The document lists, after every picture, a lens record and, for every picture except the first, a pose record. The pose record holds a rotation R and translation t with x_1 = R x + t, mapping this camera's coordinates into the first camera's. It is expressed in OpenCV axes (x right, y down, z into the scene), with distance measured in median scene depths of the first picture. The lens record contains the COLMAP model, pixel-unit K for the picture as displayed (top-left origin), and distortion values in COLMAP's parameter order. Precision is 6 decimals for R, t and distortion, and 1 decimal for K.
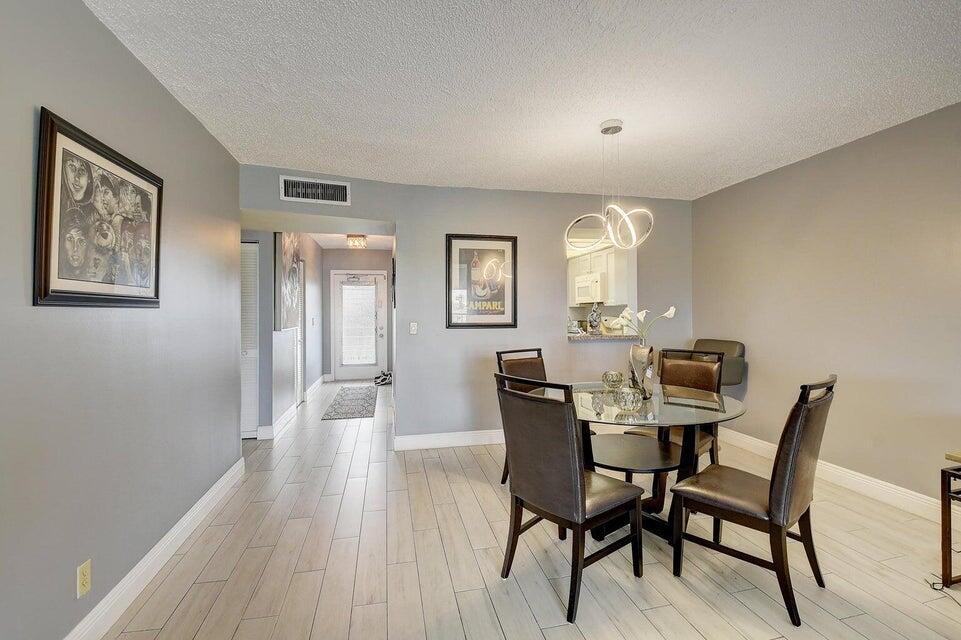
lens RADIAL K [[428.9, 0, 481.2], [0, 428.9, 318.3], [0, 0, 1]] dist [-0.001907, -0.000406]
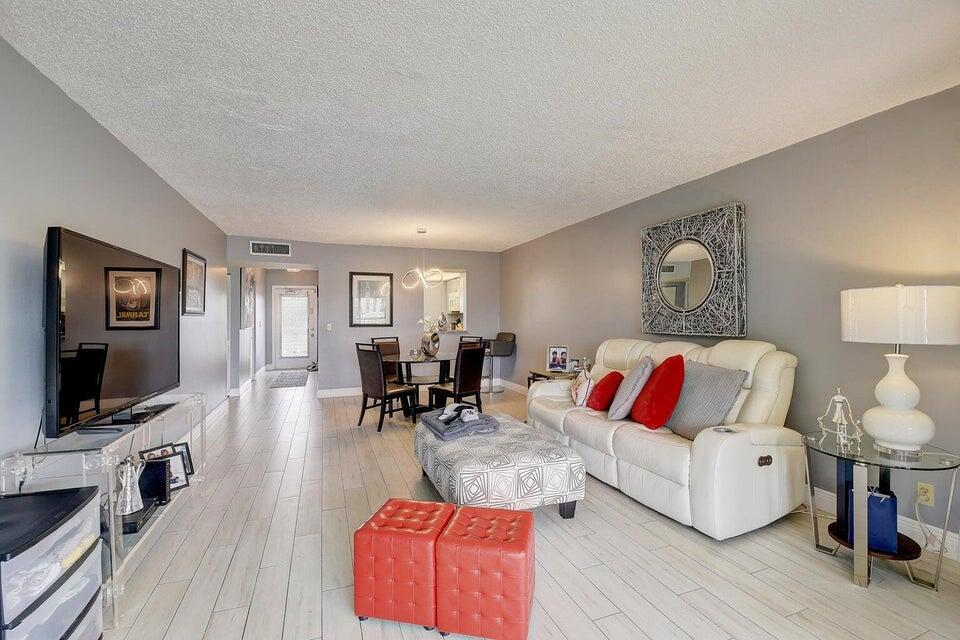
lens RADIAL K [[428.5, 0, 481.1], [0, 428.5, 316.8], [0, 0, 1]] dist [-0.001907, -0.000406]
pose [[0.990574, -0.000939, 0.136978, 0.166637], [0.002890, 0.999897, -0.014046, 0.007718], [-0.136950, 0.014309, 0.990475, -0.622562]]
